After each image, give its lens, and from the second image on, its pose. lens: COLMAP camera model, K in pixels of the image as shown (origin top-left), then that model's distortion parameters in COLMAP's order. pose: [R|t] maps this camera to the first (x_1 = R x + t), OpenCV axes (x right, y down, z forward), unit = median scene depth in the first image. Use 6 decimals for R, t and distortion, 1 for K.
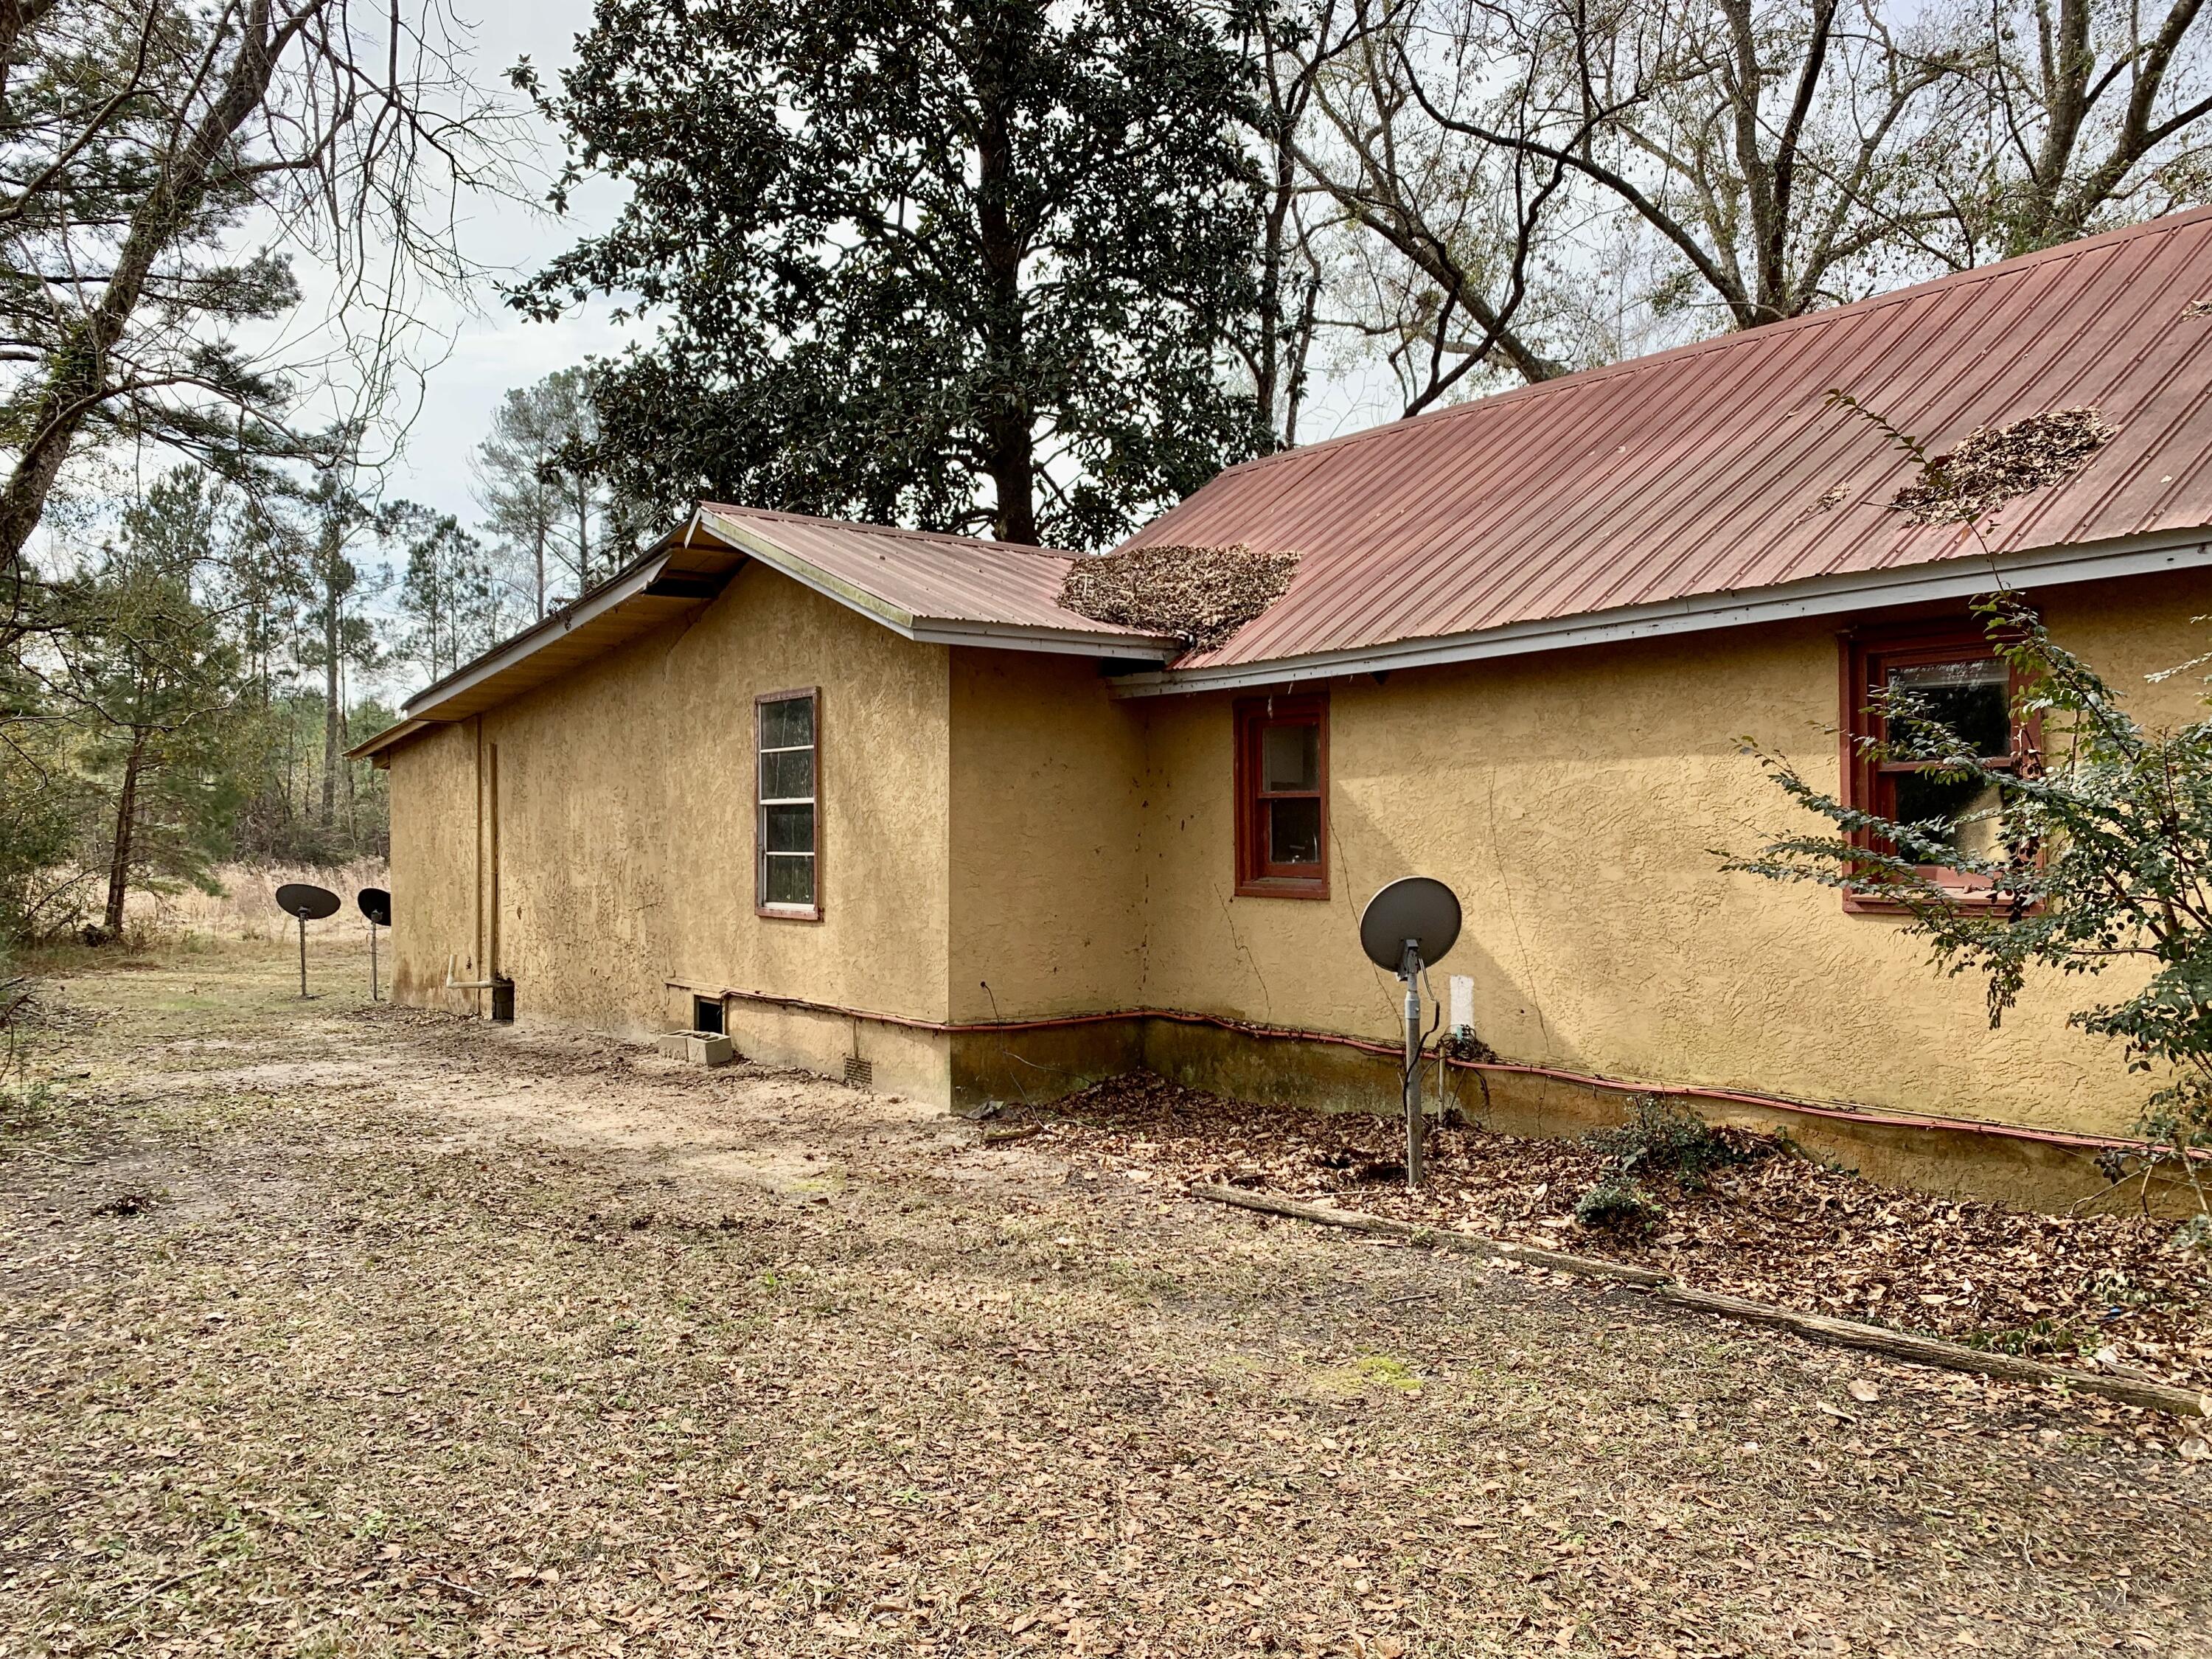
lens RADIAL K [[1684.9, 0, 1096.9], [0, 1684.9, 825.9], [0, 0, 1]] dist [0.040670, -0.041596]
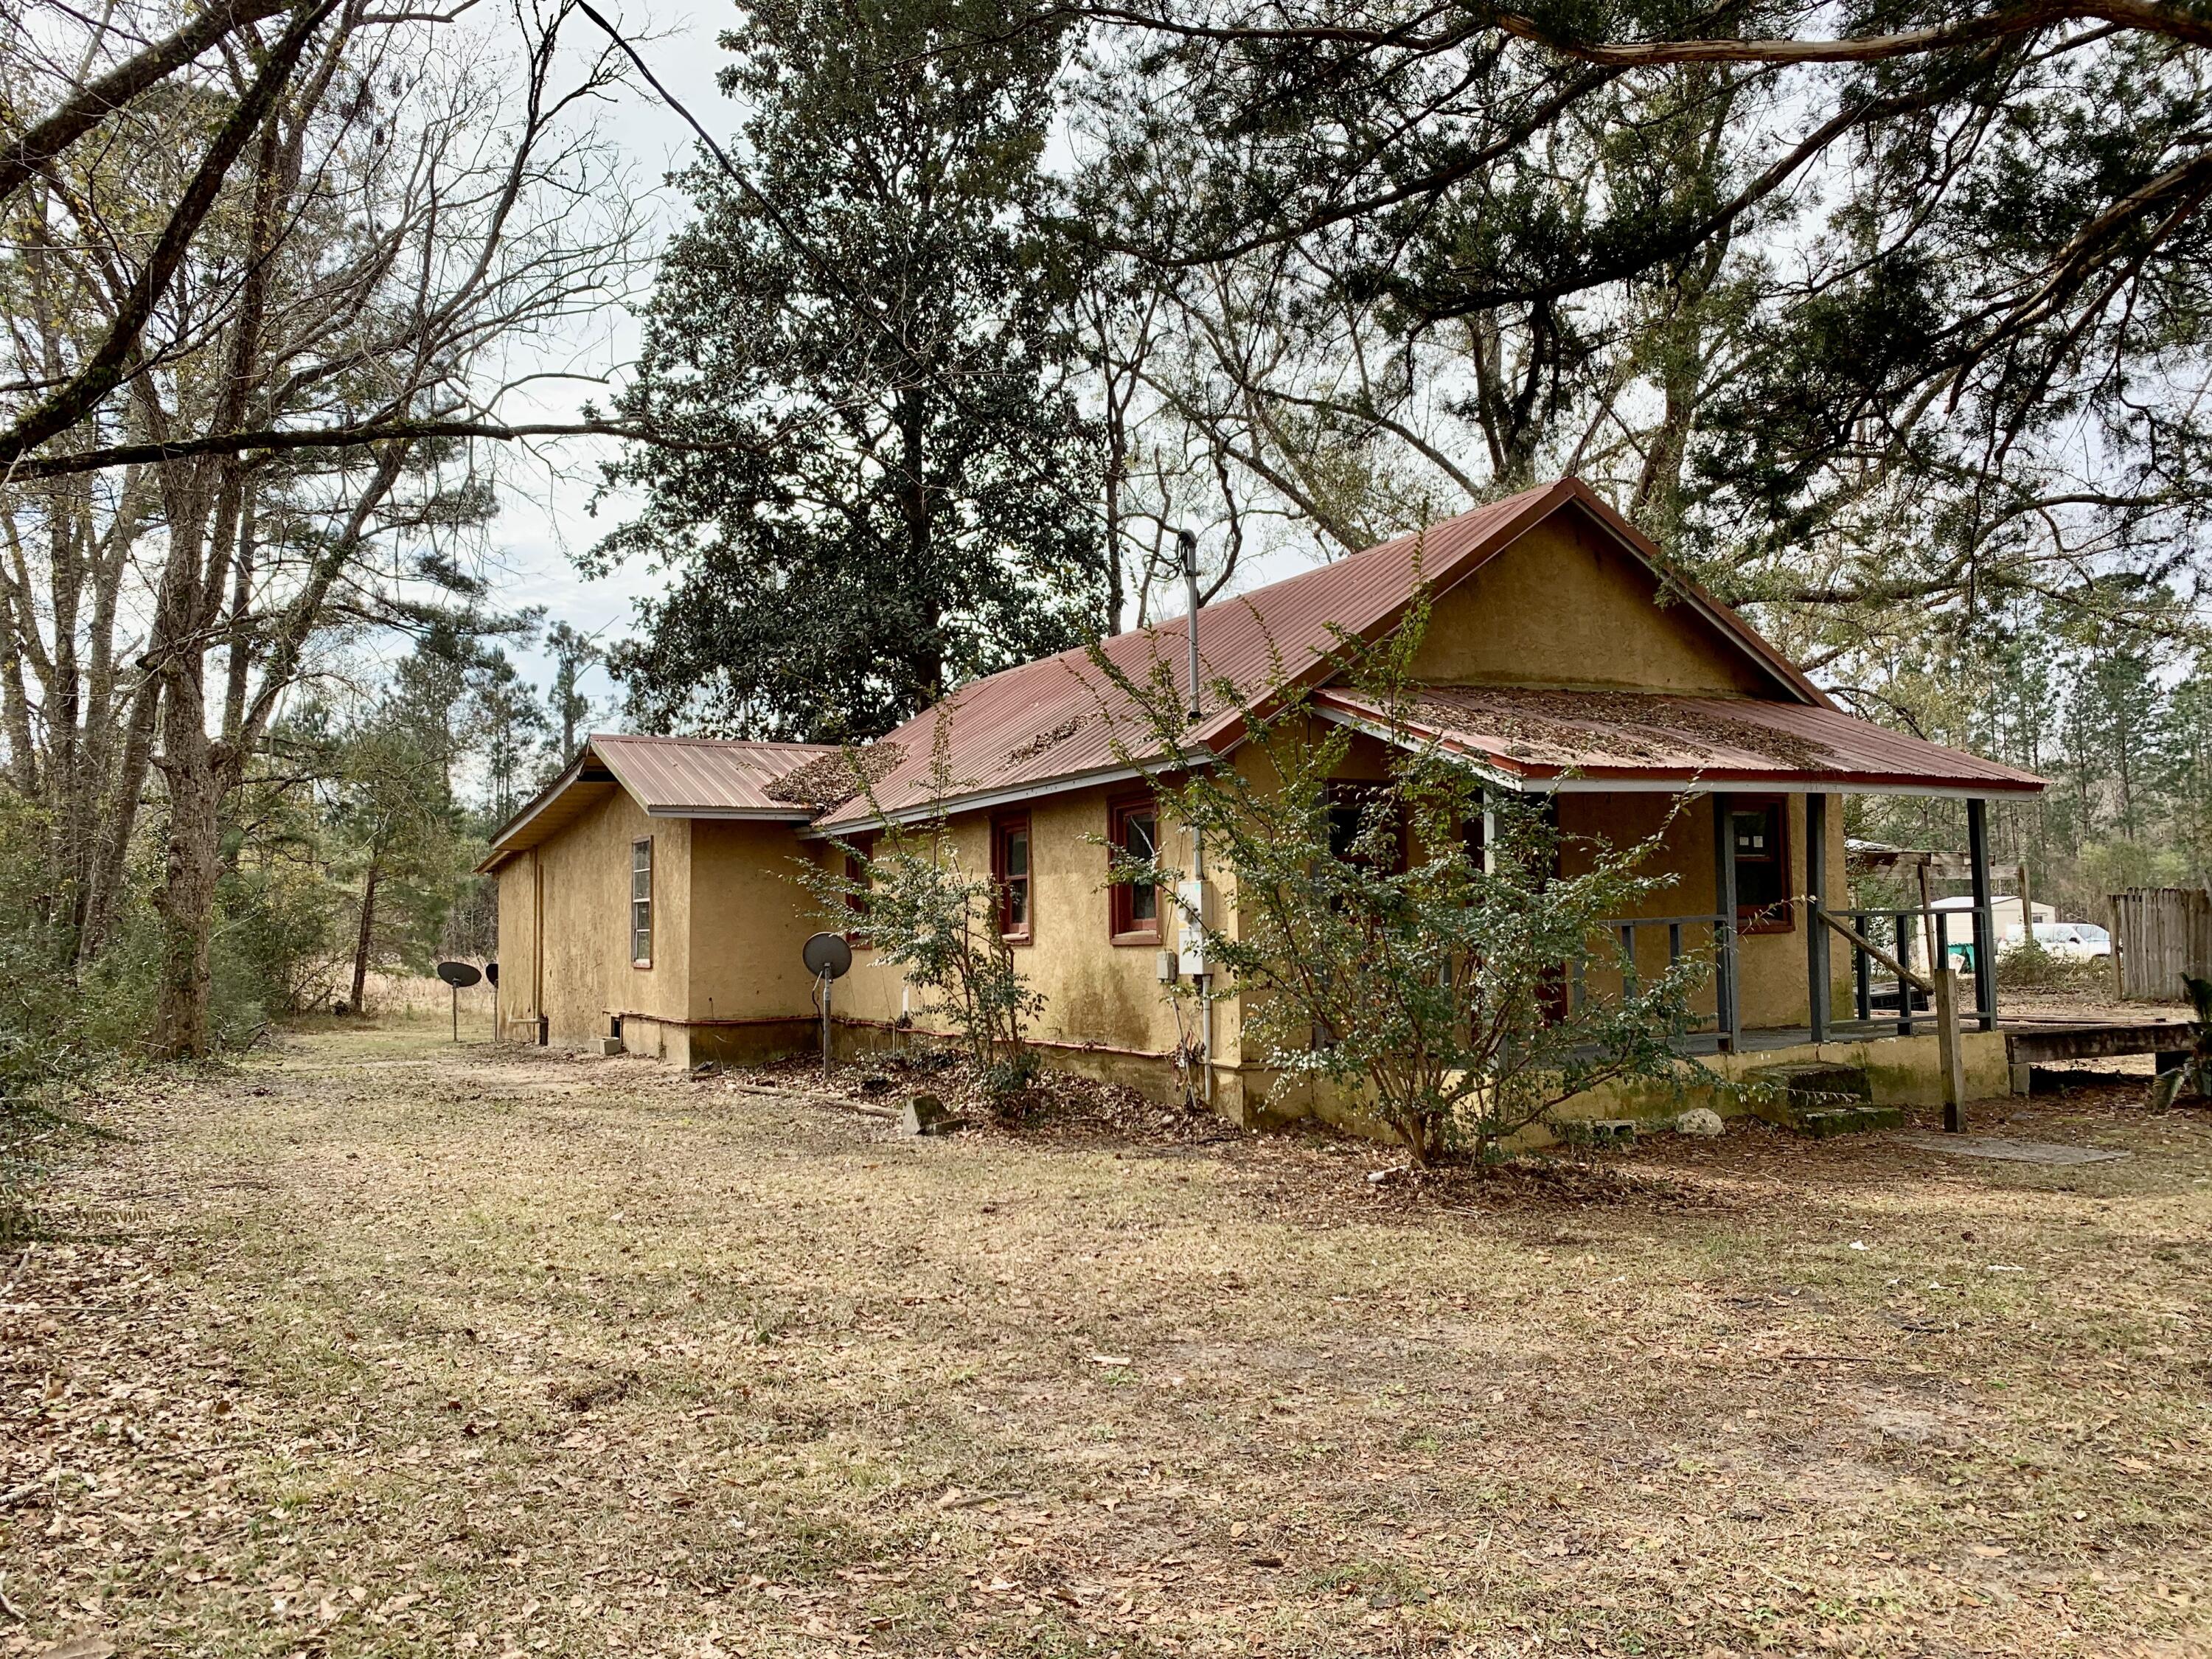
lens RADIAL K [[1684.9, 0, 1118.2], [0, 1684.9, 834.8], [0, 0, 1]] dist [0.040670, -0.041596]
pose [[0.991428, -0.017119, -0.129527, 0.244377], [0.010673, 0.998677, -0.050299, 0.004947], [0.130217, 0.048486, 0.990299, -0.308649]]
